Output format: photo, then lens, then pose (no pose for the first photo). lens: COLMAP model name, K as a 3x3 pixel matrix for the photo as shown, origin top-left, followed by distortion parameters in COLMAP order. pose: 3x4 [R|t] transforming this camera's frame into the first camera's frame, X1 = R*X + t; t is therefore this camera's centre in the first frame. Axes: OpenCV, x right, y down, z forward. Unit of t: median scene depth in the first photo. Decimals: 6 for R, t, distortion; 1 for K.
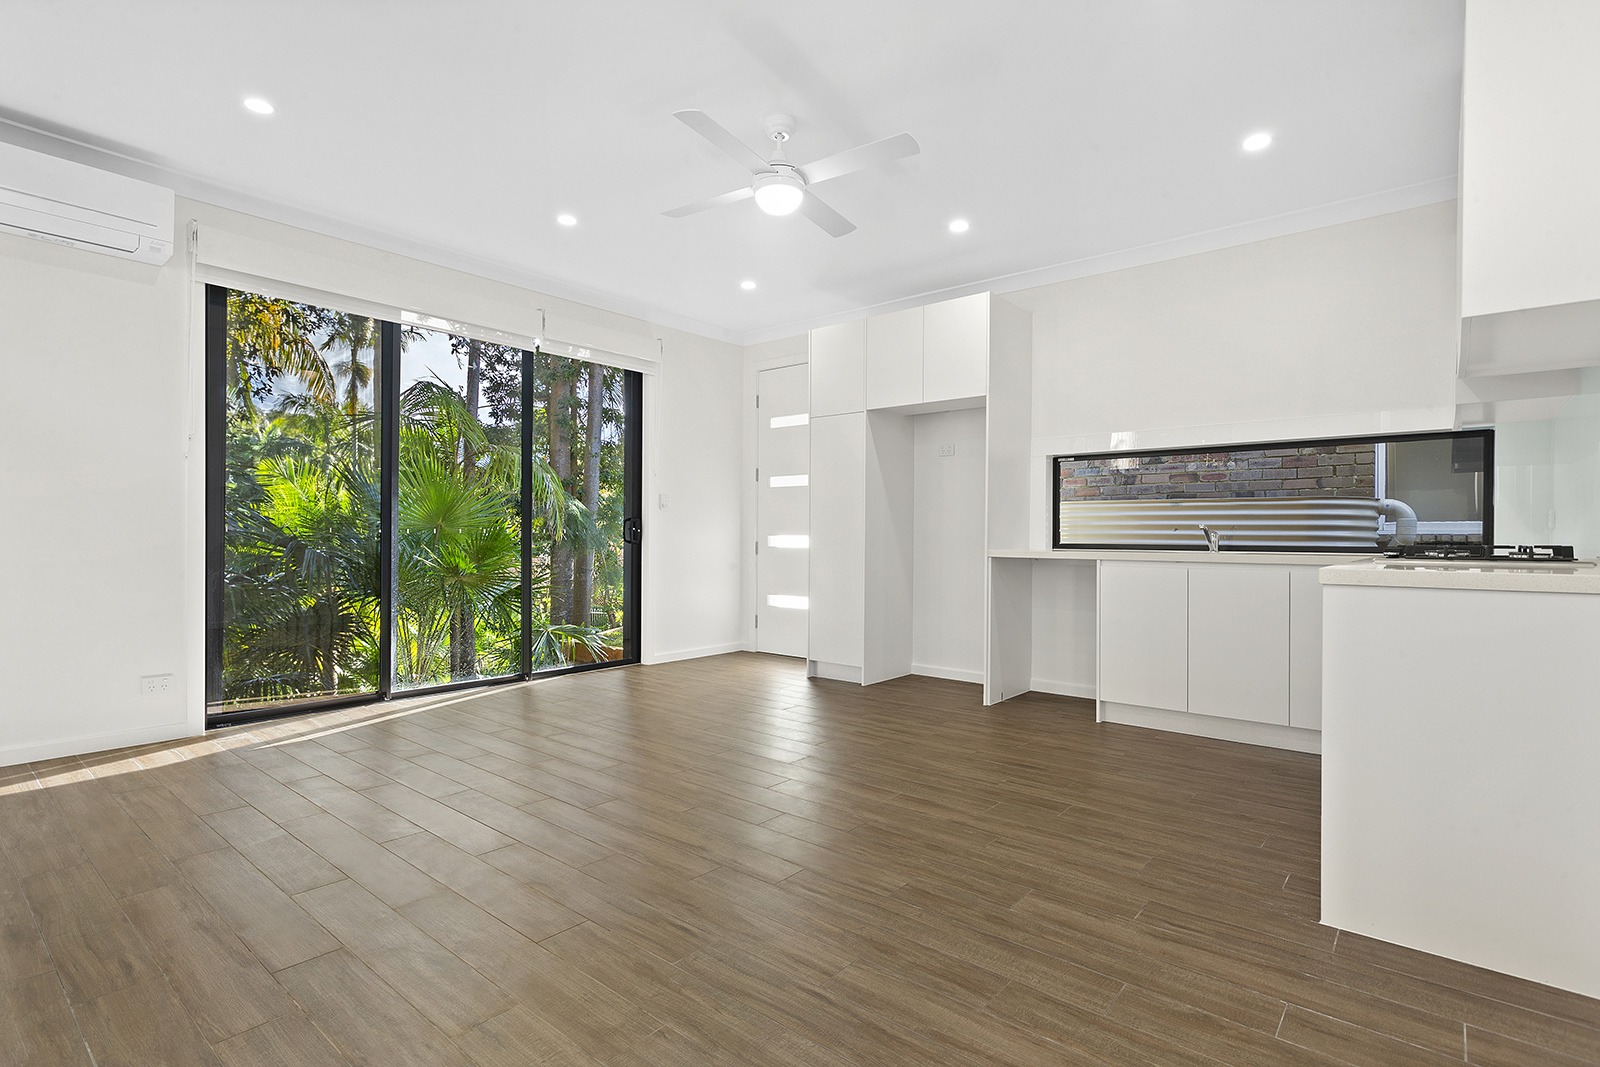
lens RADIAL K [[763.8, 0, 800.0], [0, 763.8, 533.5], [0, 0, 1]] dist [0.000582, 0.000264]
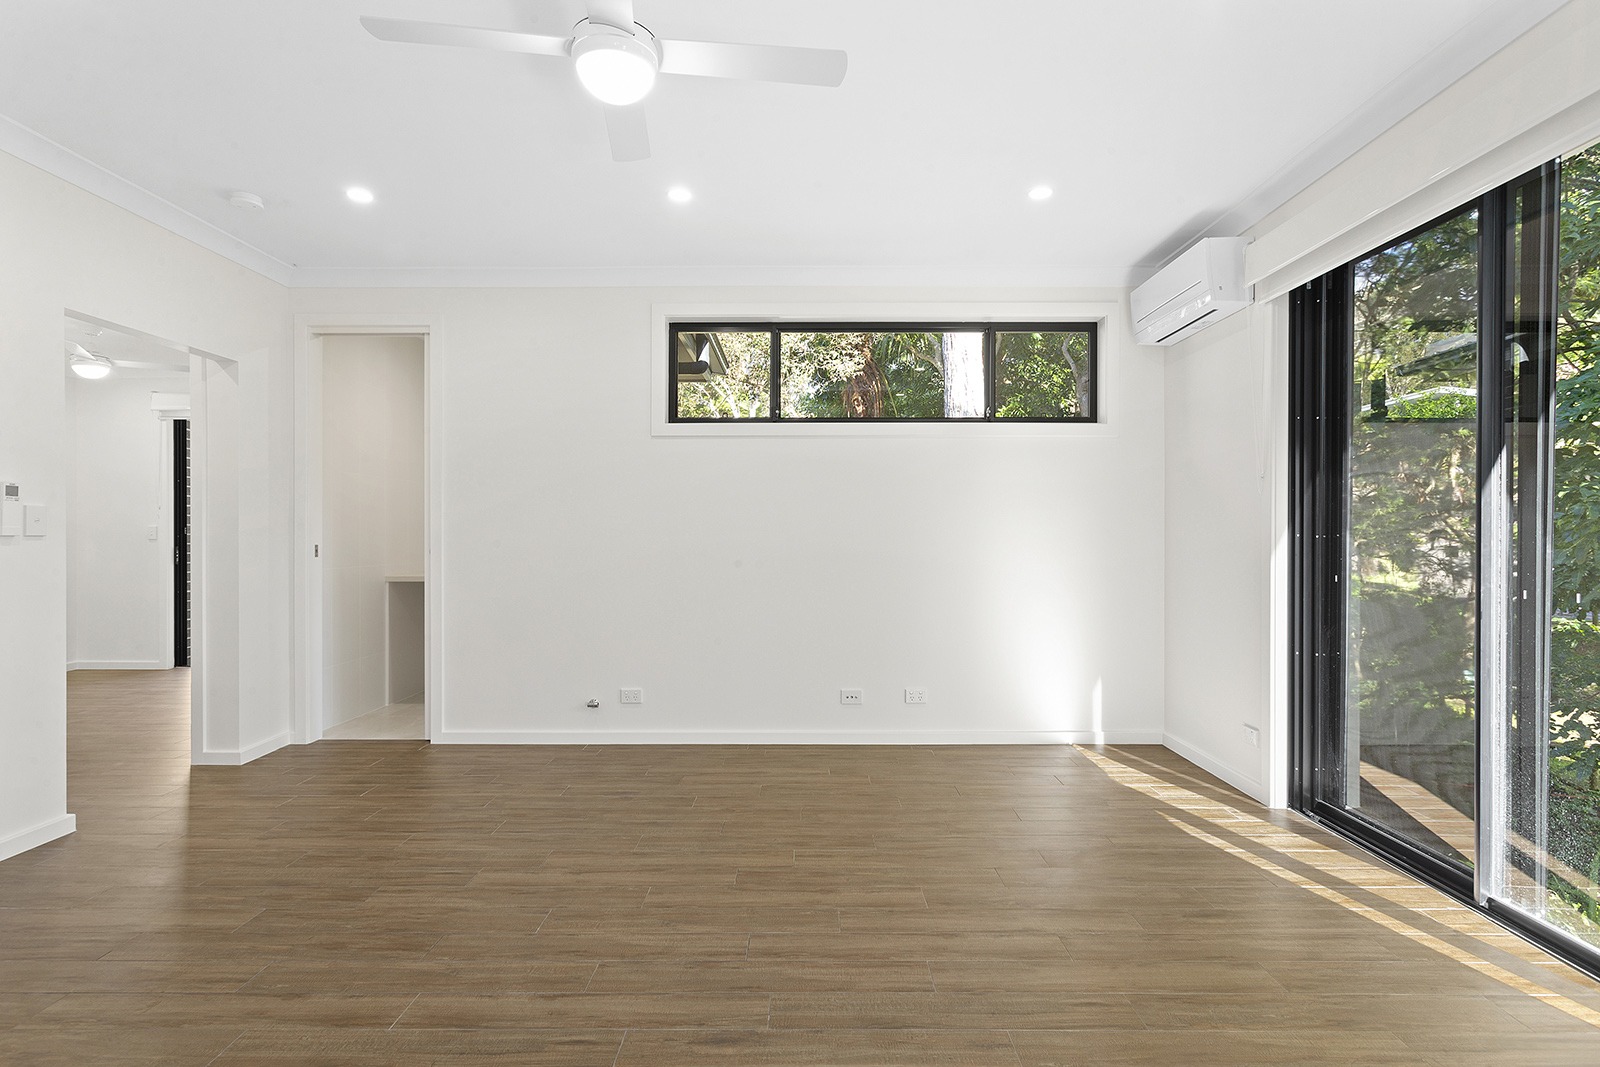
lens RADIAL K [[774.3, 0, 800.0], [0, 774.3, 533.5], [0, 0, 1]] dist [0.001197, 0.000281]
pose [[-0.772457, -0.005868, -0.635040, 0.302518], [-0.000784, 0.999965, -0.008286, -0.067555], [0.635067, -0.005902, -0.772435, 1.858920]]
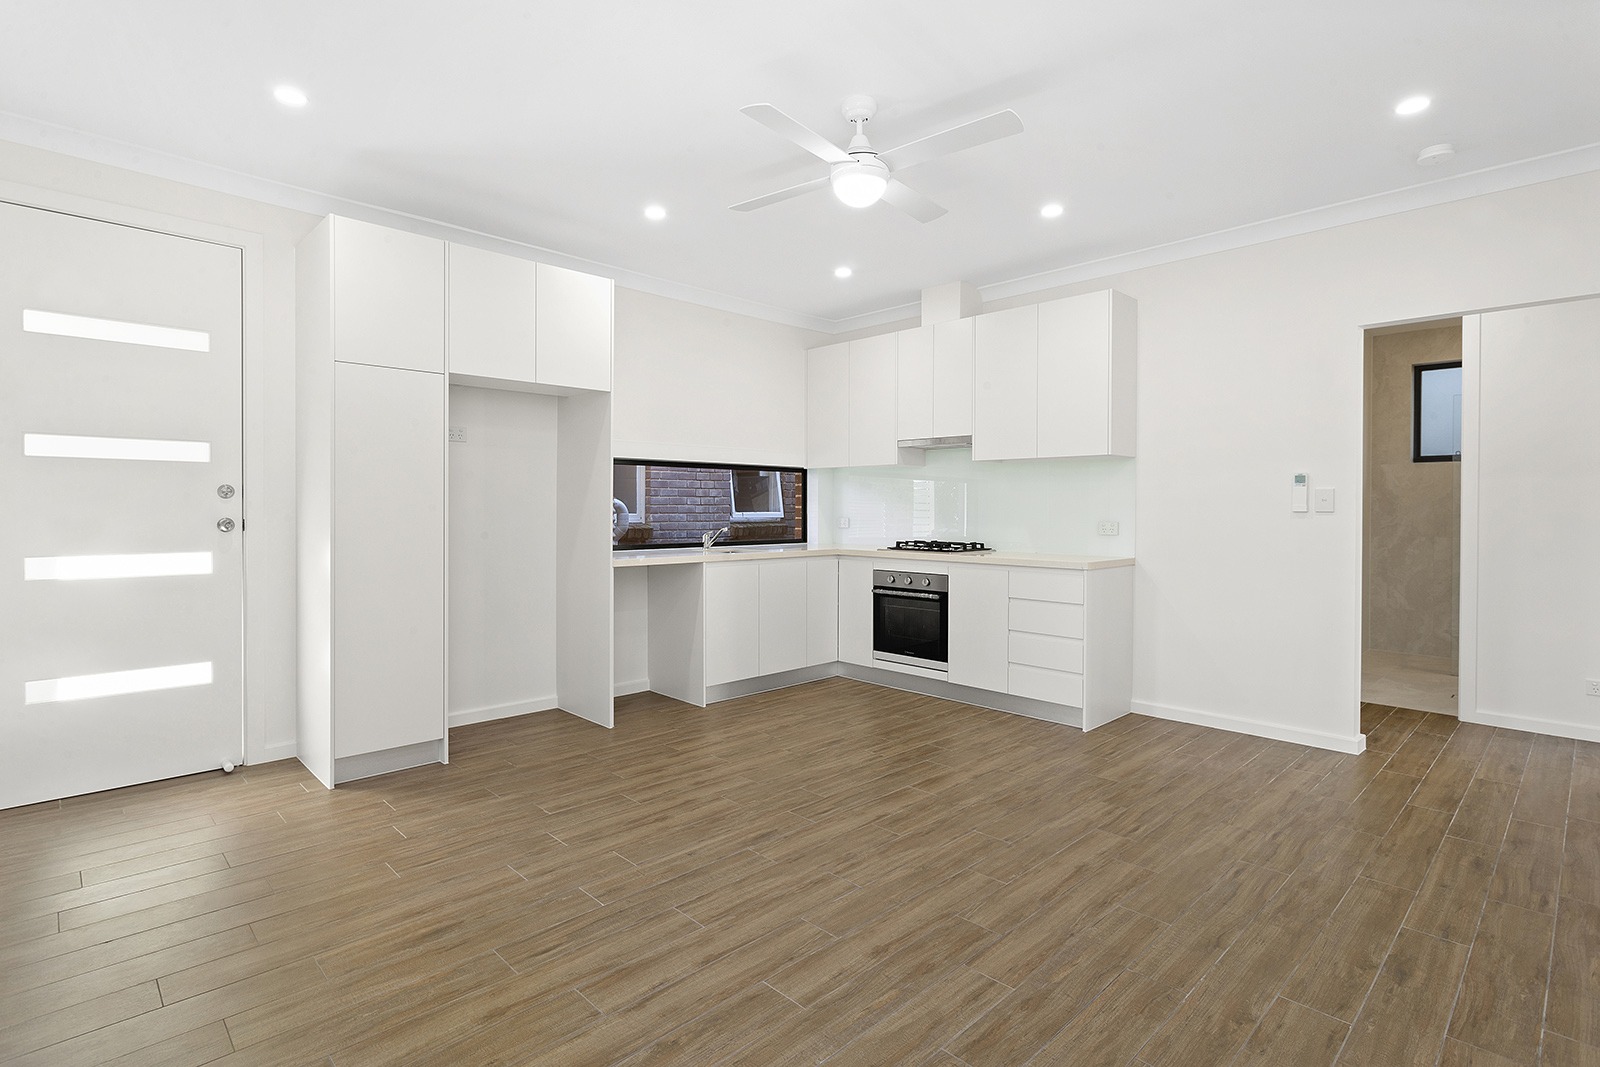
lens RADIAL K [[780.5, 0, 775.1], [0, 780.5, 515.6], [0, 0, 1]] dist [0.001231, 0.000753]
pose [[0.122968, -0.012945, 0.992326, -1.110862], [-0.005444, 0.999891, 0.013719, -0.077165], [-0.992396, -0.007090, 0.122884, 1.149282]]
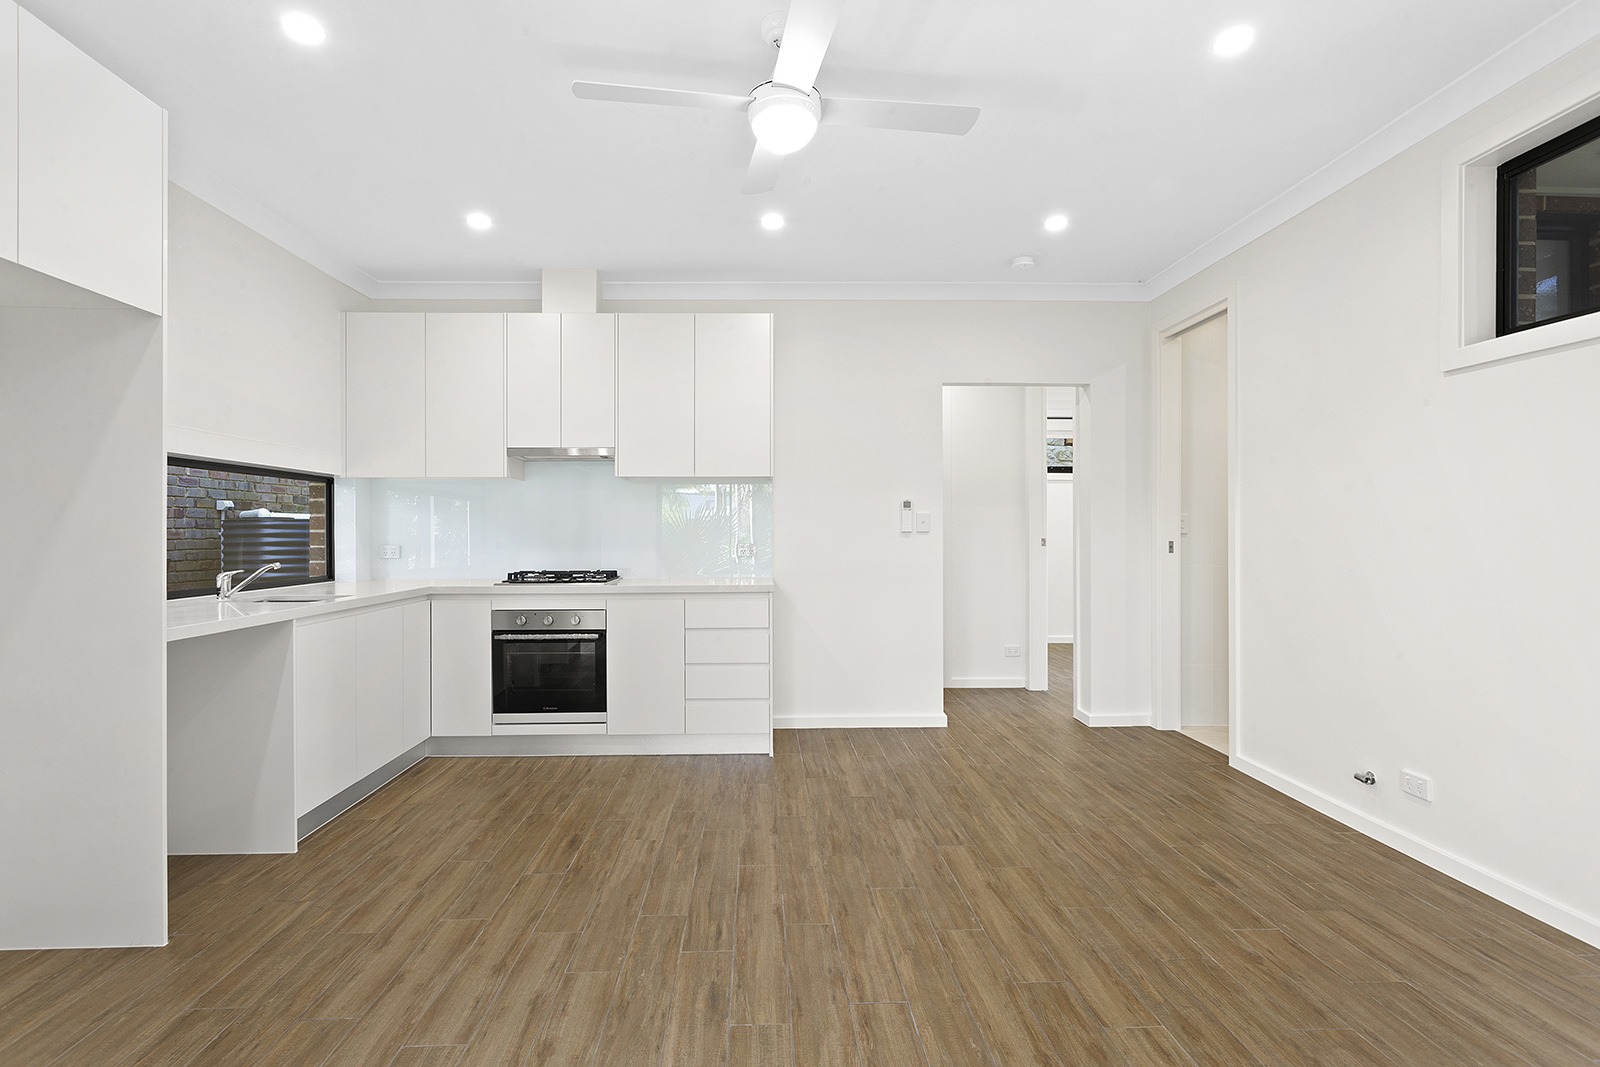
lens RADIAL K [[781.8, 0, 795.1], [0, 781.8, 535.1], [0, 0, 1]] dist [0.006676, 0.000200]
pose [[-0.674913, -0.012064, 0.737798, -0.674149], [-0.011069, 0.999919, 0.006225, -0.079728], [-0.737814, -0.003965, -0.674992, 1.741429]]
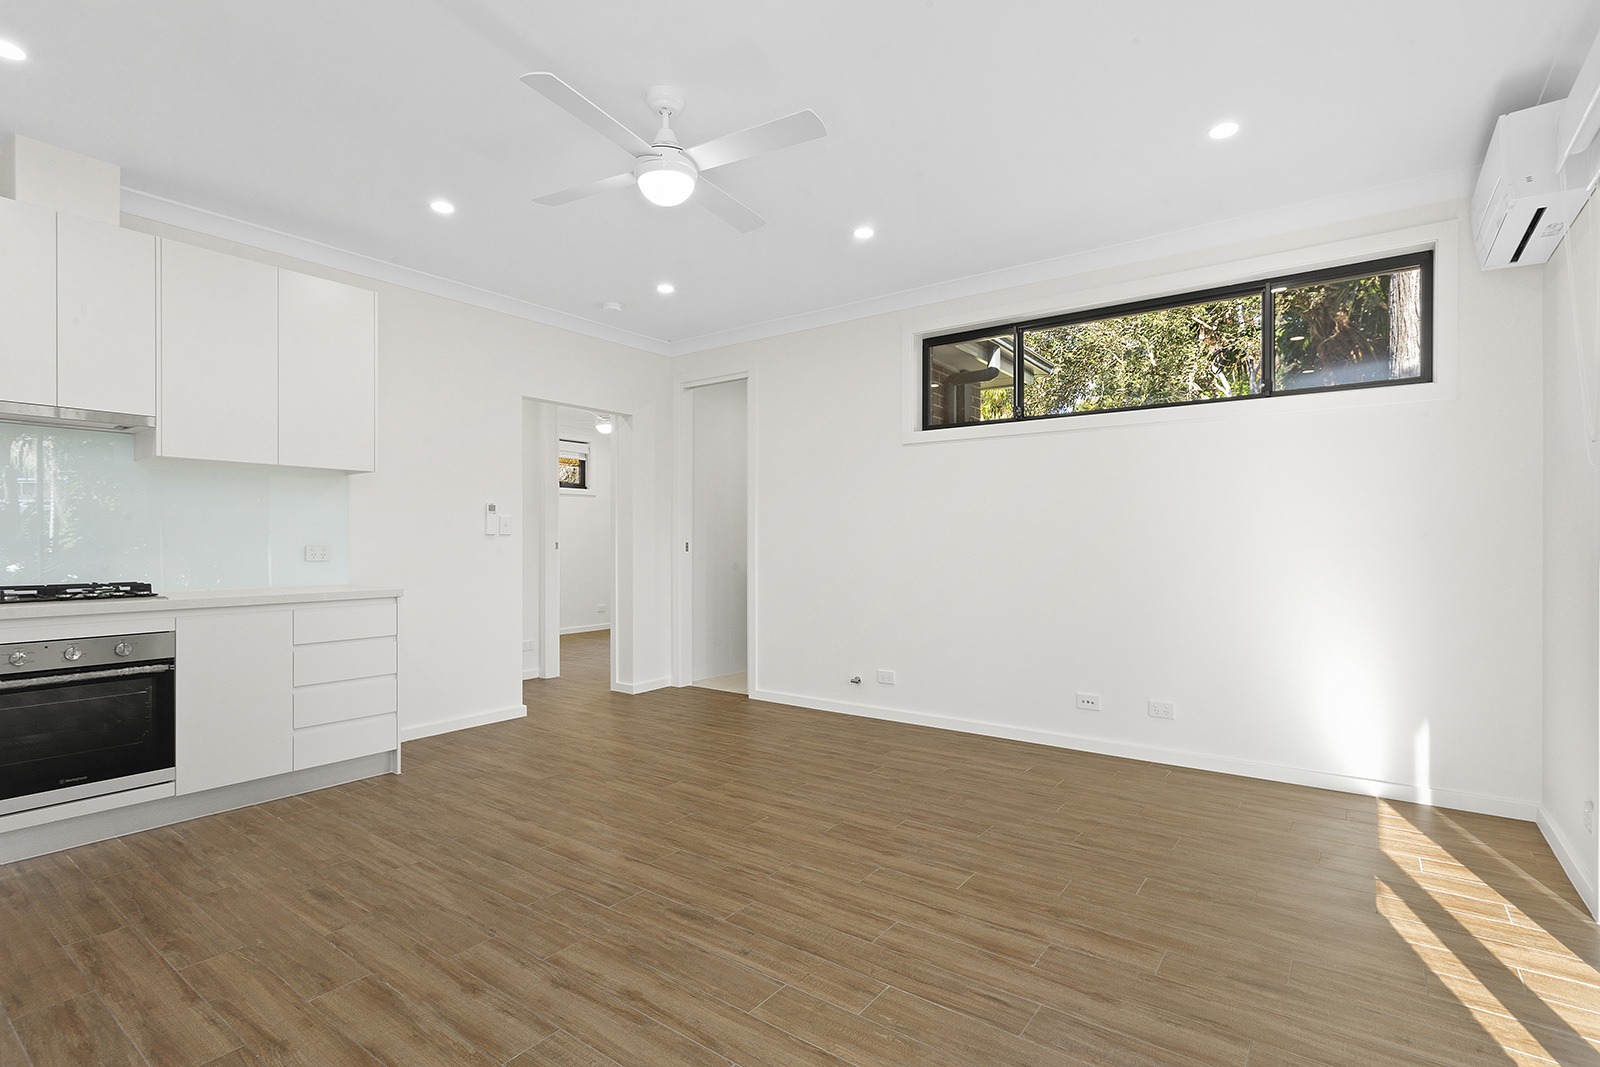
lens RADIAL K [[763.8, 0, 800.0], [0, 763.8, 533.5], [0, 0, 1]] dist [0.000582, 0.000264]
pose [[-0.998394, -0.004087, -0.056512, -0.152787], [-0.003235, 0.999880, -0.015171, -0.049617], [0.056568, -0.014964, -0.998287, 2.166808]]
